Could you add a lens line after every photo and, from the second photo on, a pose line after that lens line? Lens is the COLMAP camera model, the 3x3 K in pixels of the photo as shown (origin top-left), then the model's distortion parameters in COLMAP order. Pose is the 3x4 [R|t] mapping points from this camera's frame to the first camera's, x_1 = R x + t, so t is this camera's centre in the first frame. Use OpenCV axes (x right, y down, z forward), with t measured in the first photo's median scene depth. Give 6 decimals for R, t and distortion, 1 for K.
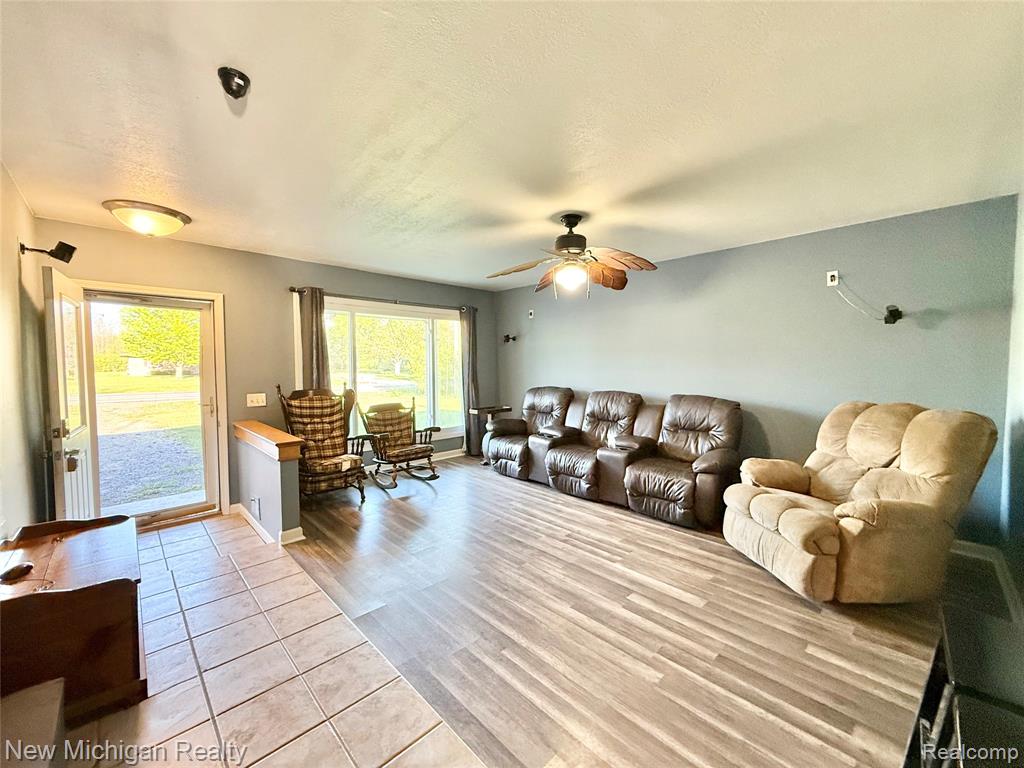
lens RADIAL K [[405.2, 0, 512.9], [0, 405.2, 379.9], [0, 0, 1]] dist [-0.002748, 0.000144]
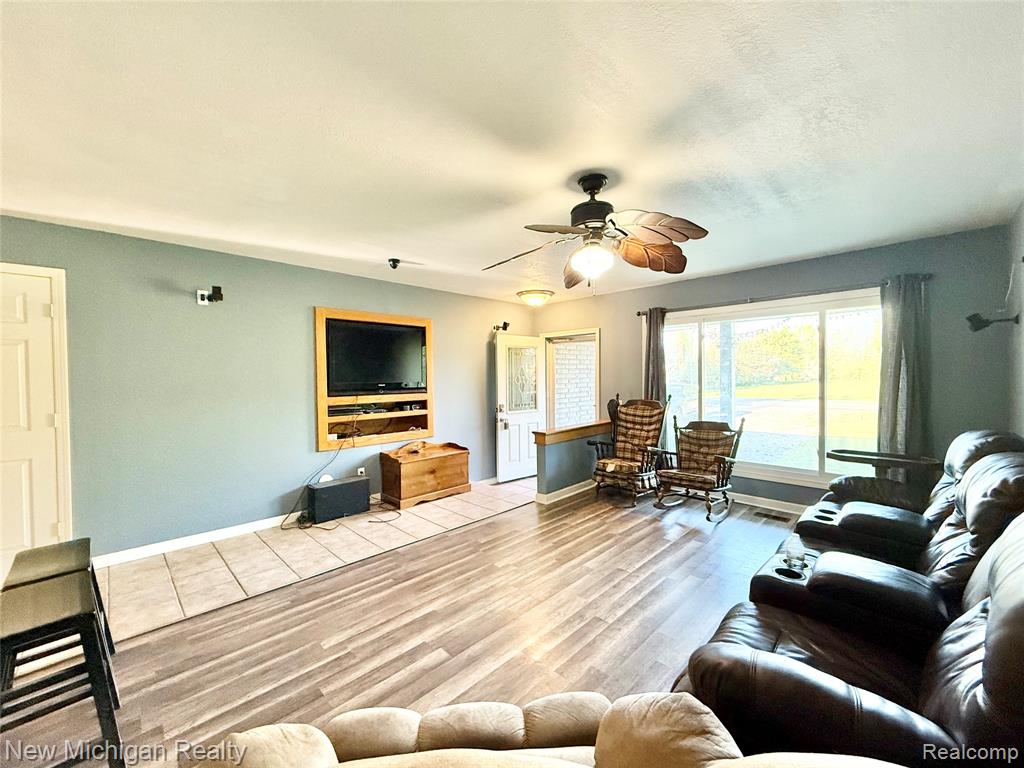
lens RADIAL K [[405.2, 0, 512.7], [0, 405.2, 388.1], [0, 0, 1]] dist [-0.002748, 0.000144]
pose [[0.020178, 0.032668, -0.999263, 0.803398], [-0.028216, 0.999087, 0.032093, -0.044975], [0.999398, 0.027548, 0.021081, 0.782361]]
